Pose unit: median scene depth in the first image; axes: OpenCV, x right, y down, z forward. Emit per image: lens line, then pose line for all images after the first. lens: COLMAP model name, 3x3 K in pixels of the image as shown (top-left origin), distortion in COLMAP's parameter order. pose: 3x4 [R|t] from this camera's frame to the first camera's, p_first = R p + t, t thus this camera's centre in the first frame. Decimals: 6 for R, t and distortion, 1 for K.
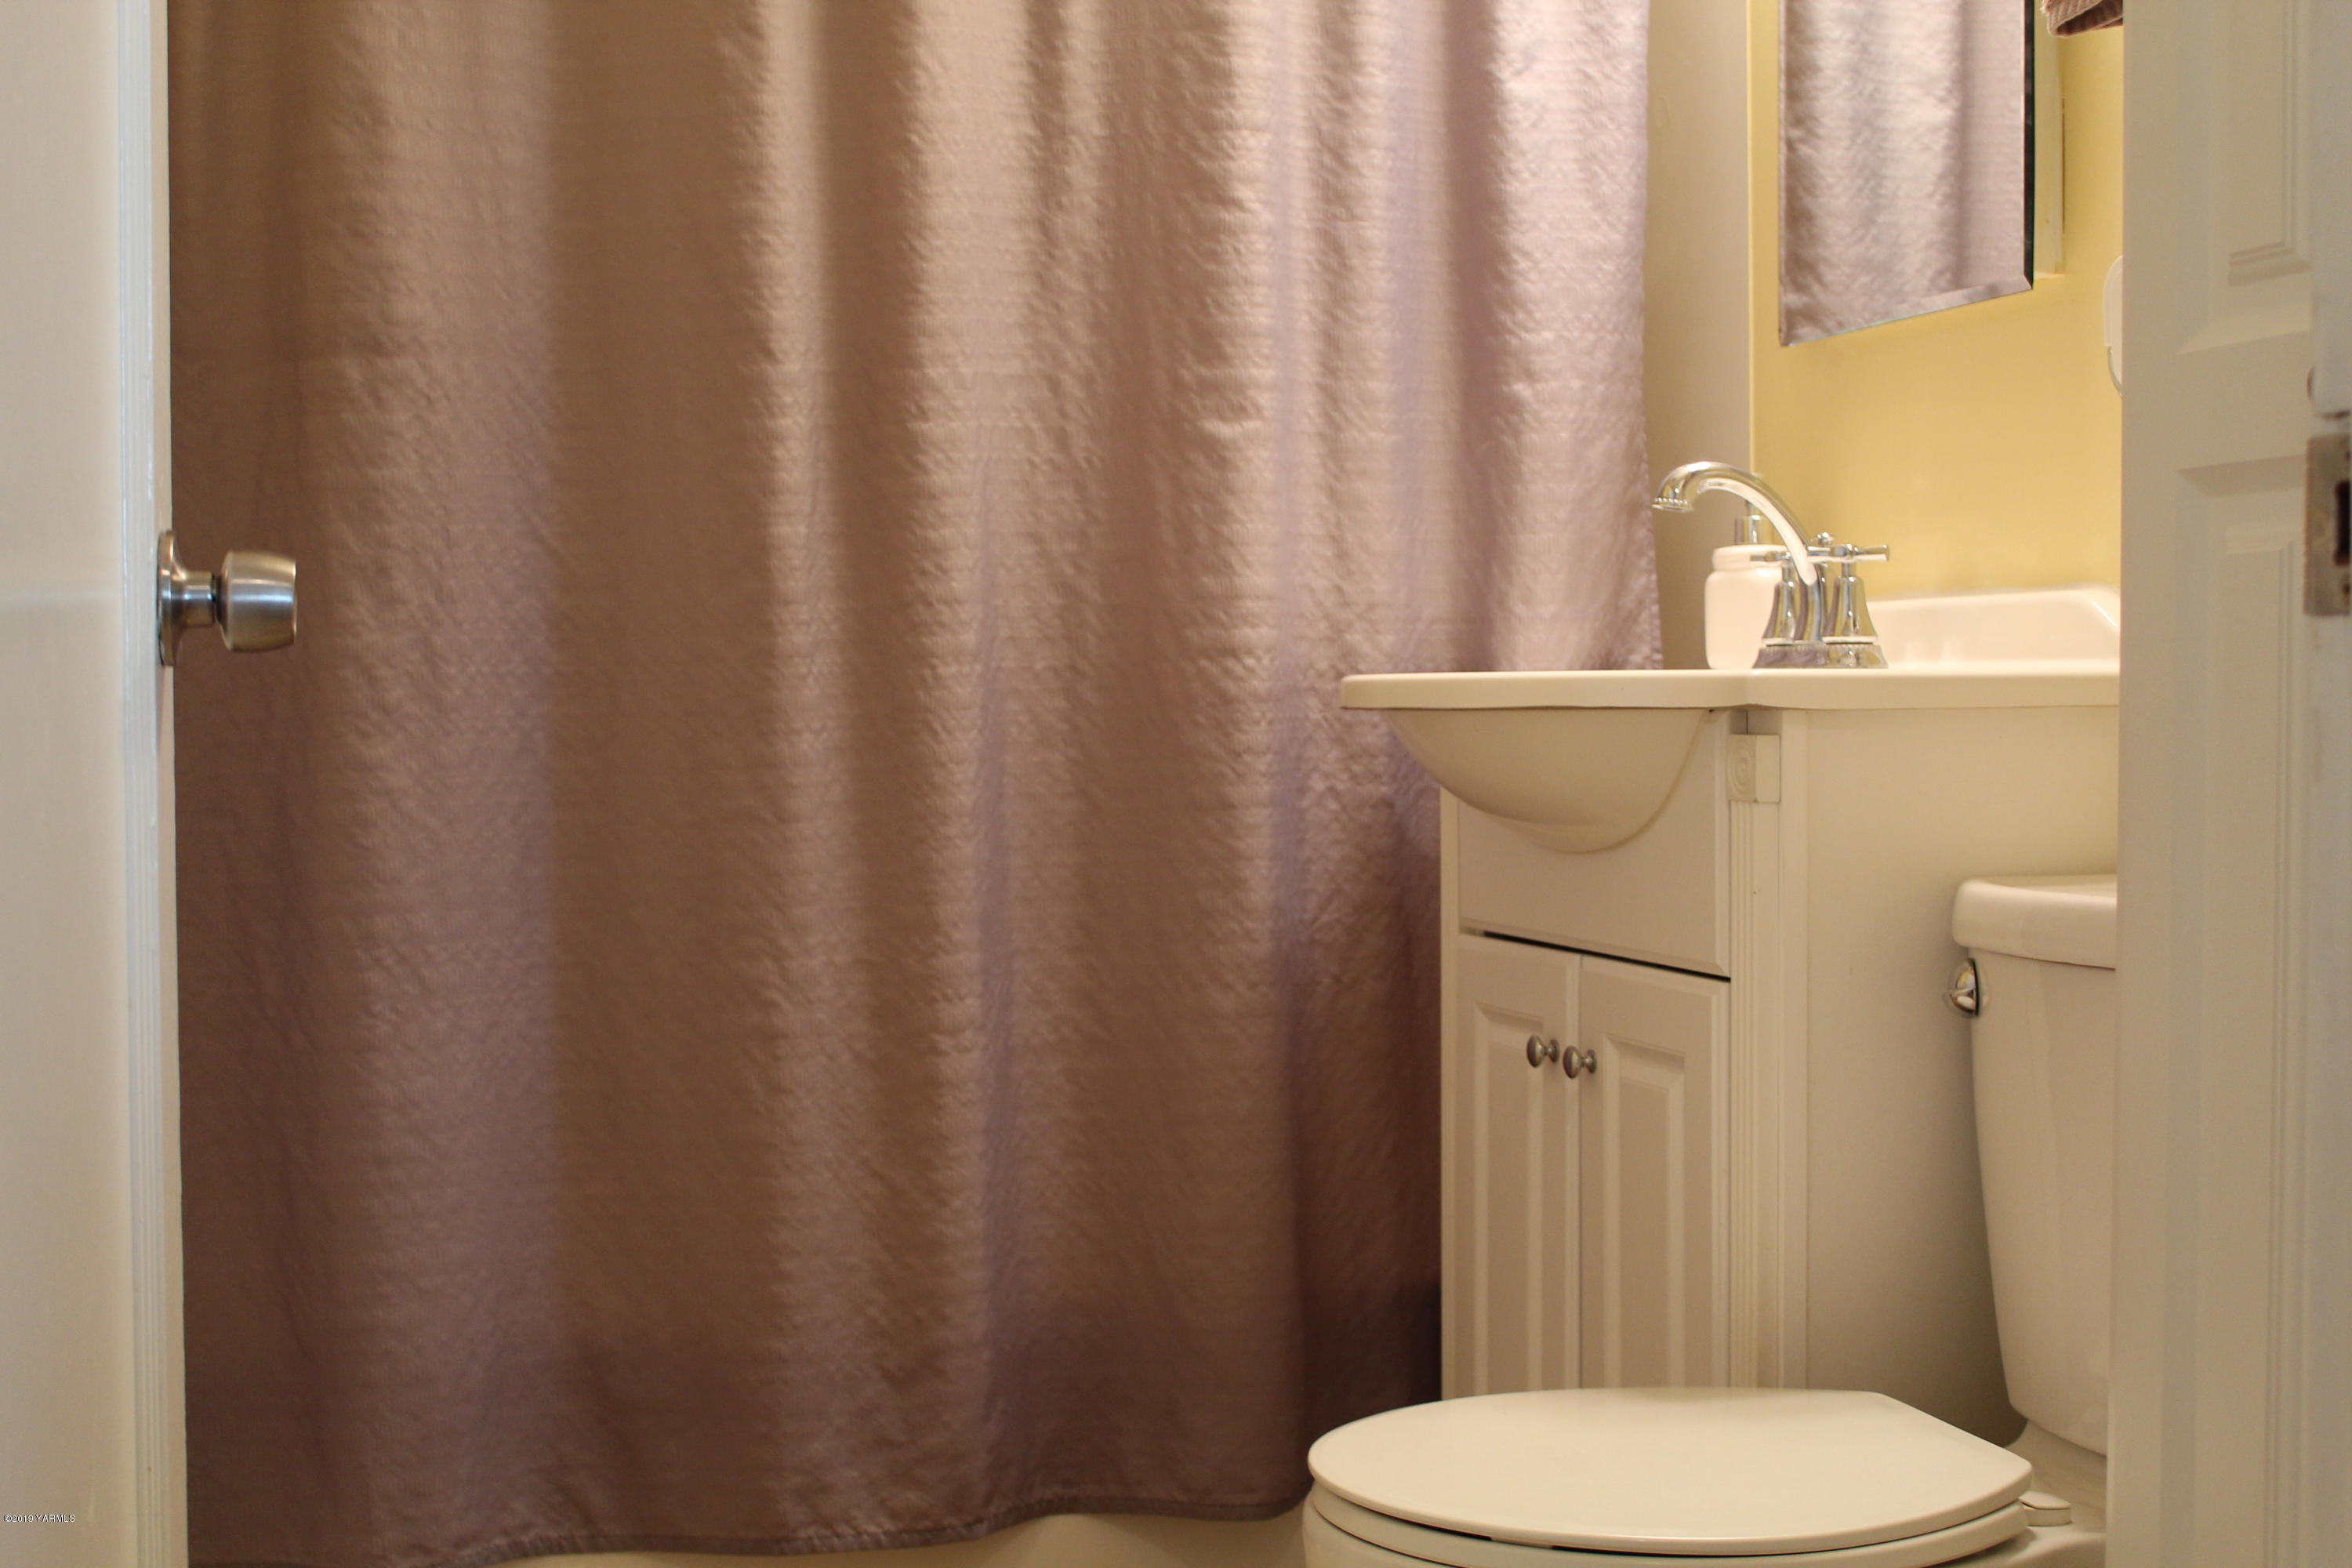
lens RADIAL K [[3056.0, 0, 1176.0], [0, 3056.0, 784.0], [0, 0, 1]] dist [-0.081062, 0.074384]
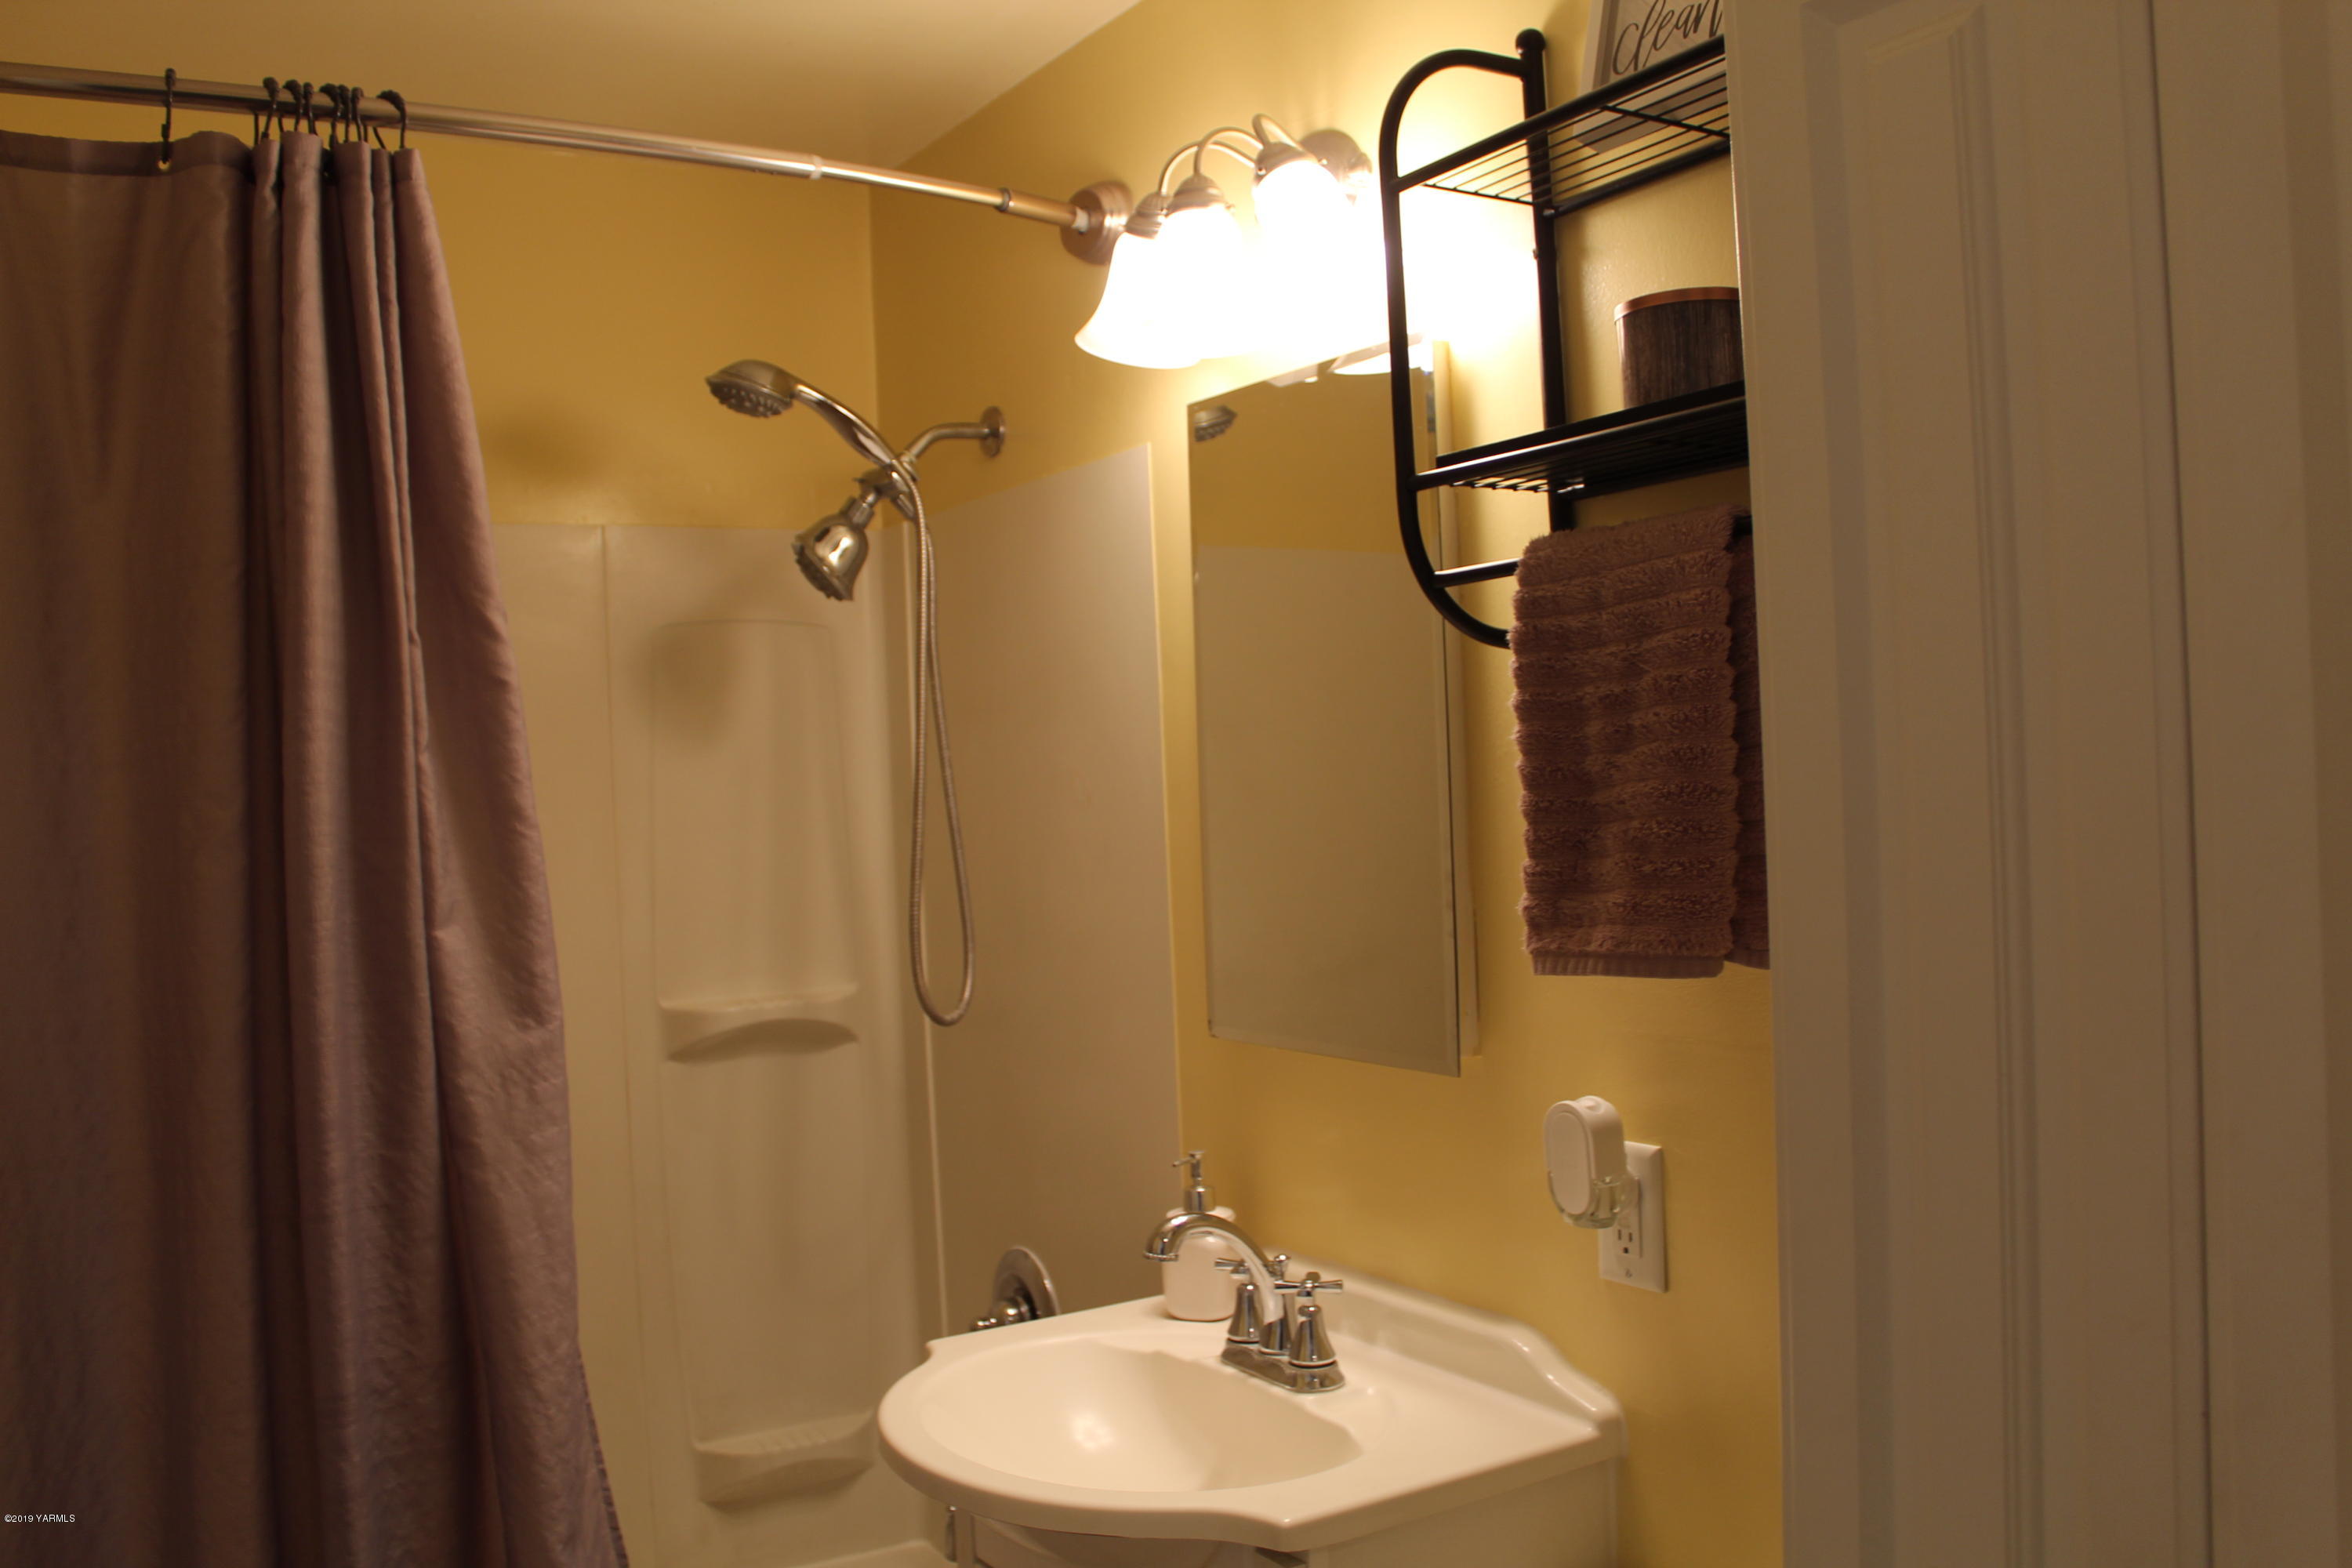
lens RADIAL K [[2024.4, 0, 1176.0], [0, 2024.4, 784.0], [0, 0, 1]] dist [-0.132563, 0.178643]
pose [[0.962723, -0.035873, 0.268099, -0.028786], [0.044187, 0.998710, -0.025037, -0.232297], [-0.266855, 0.035950, 0.963066, 0.230150]]
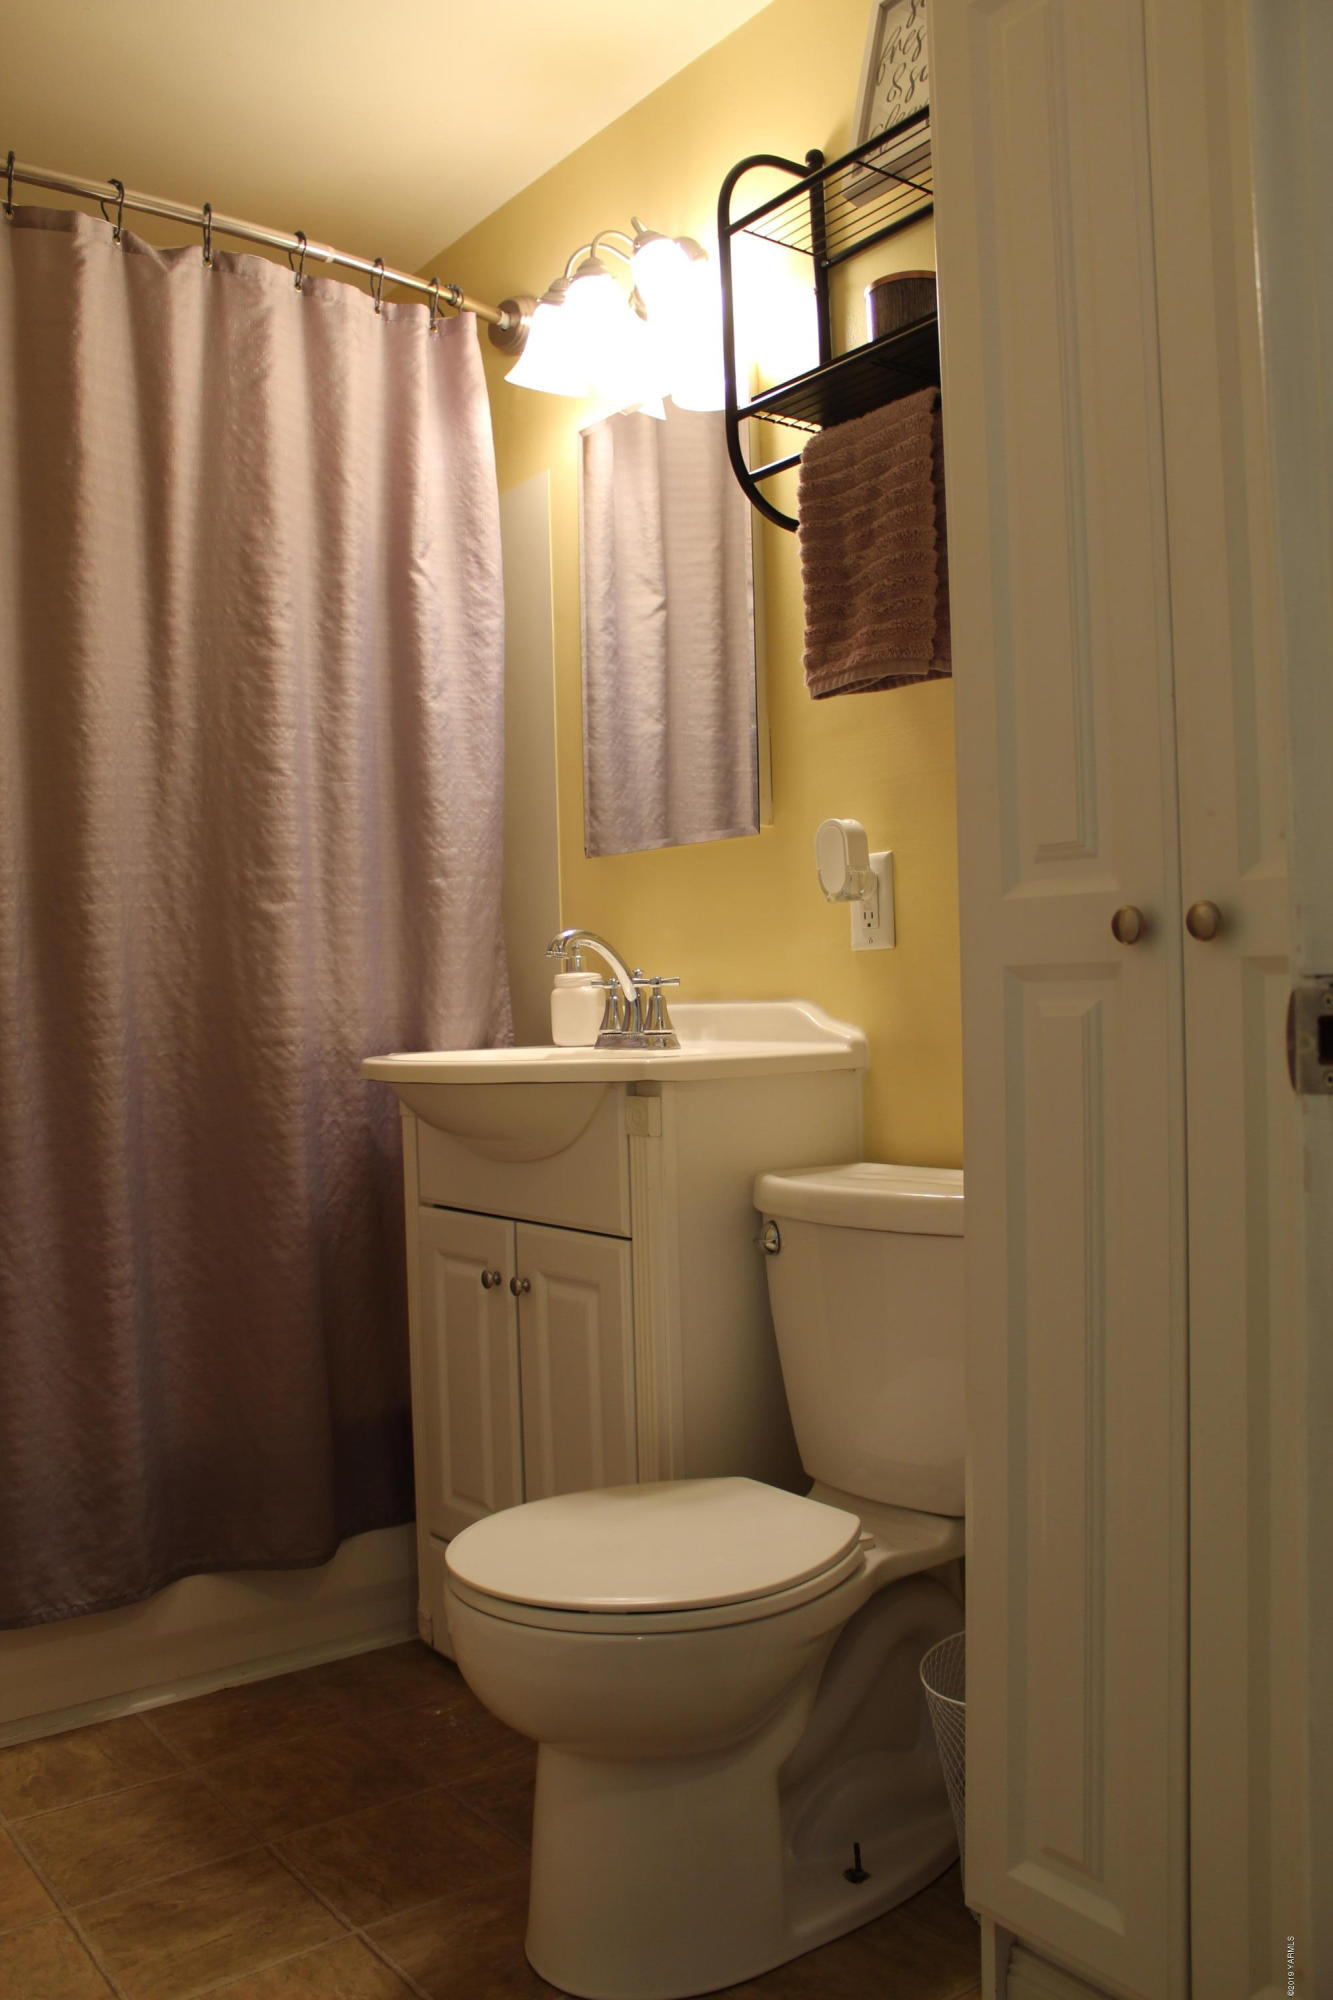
lens RADIAL K [[1662.5, 0, 666.5], [0, 1662.5, 1000.0], [0, 0, 1]] dist [-0.175444, 0.151582]
pose [[0.934029, -0.017932, 0.356747, -0.103610], [0.030385, 0.999108, -0.029335, -0.033891], [-0.355903, 0.038239, 0.933740, 0.098273]]
